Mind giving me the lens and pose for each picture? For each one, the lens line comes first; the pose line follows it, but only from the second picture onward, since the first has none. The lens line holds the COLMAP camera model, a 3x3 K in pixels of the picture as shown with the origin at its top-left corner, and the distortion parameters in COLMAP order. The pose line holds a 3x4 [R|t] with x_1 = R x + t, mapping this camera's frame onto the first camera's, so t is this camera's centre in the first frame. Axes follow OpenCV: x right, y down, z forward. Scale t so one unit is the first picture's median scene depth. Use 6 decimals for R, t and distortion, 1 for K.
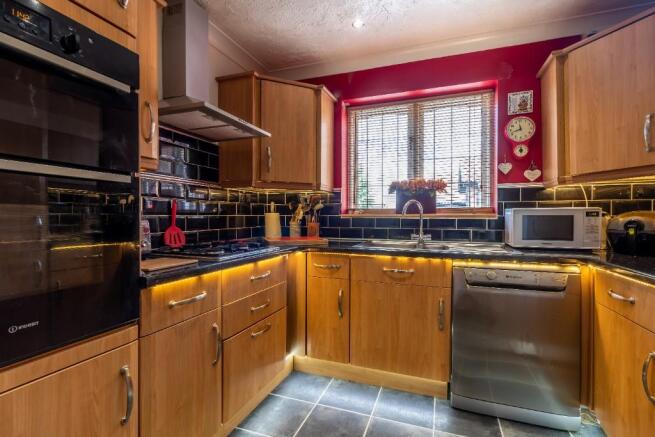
lens RADIAL K [[299.1, 0, 327.8], [0, 299.1, 221.1], [0, 0, 1]] dist [-0.003676, -0.002949]
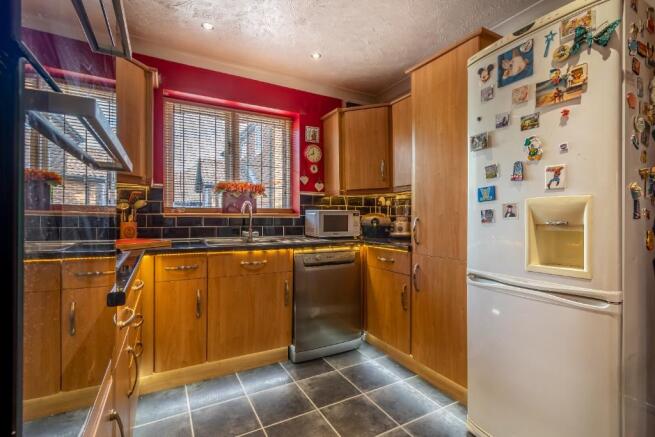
lens RADIAL K [[299.1, 0, 326.5], [0, 299.1, 217.6], [0, 0, 1]] dist [-0.003676, -0.002949]
pose [[0.660052, -0.002400, 0.751216, -0.415260], [0.008242, 0.999958, -0.004047, -0.000757], [-0.751175, 0.008863, 0.660044, 0.033020]]
